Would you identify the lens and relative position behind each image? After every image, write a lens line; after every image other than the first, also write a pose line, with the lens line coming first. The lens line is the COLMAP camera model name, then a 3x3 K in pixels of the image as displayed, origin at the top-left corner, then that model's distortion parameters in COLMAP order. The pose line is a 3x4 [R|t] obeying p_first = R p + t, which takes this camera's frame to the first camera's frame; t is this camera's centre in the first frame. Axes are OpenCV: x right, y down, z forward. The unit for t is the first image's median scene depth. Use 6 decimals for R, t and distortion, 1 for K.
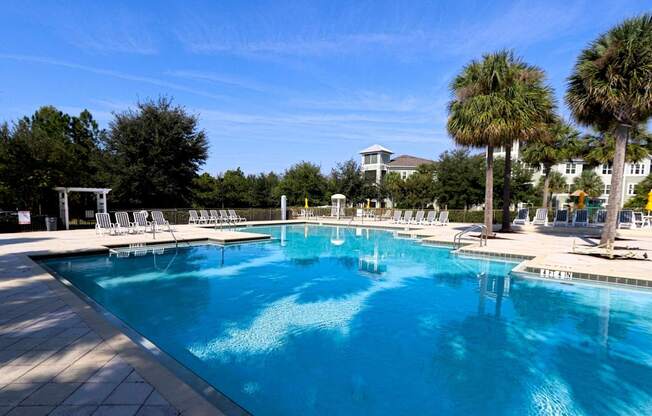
lens RADIAL K [[324.2, 0, 307.7], [0, 324.2, 217.1], [0, 0, 1]] dist [-0.005470, -0.000352]
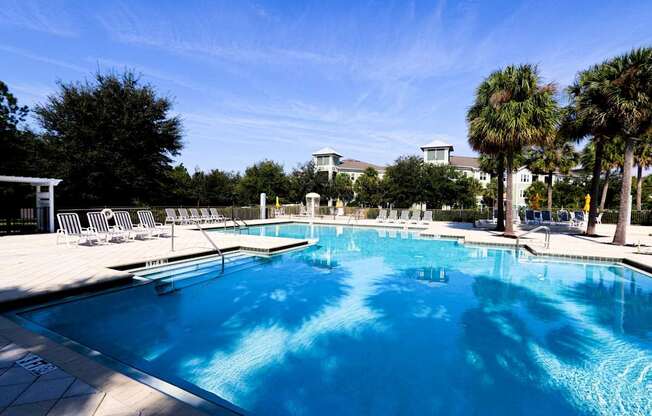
lens RADIAL K [[296.0, 0, 326.6], [0, 296.0, 204.9], [0, 0, 1]] dist [-0.015071, 0.003101]
pose [[0.959019, 0.008550, 0.283213, -0.136265], [0.000020, 0.999543, -0.030242, -0.005688], [-0.283342, 0.029008, 0.958580, 0.117561]]
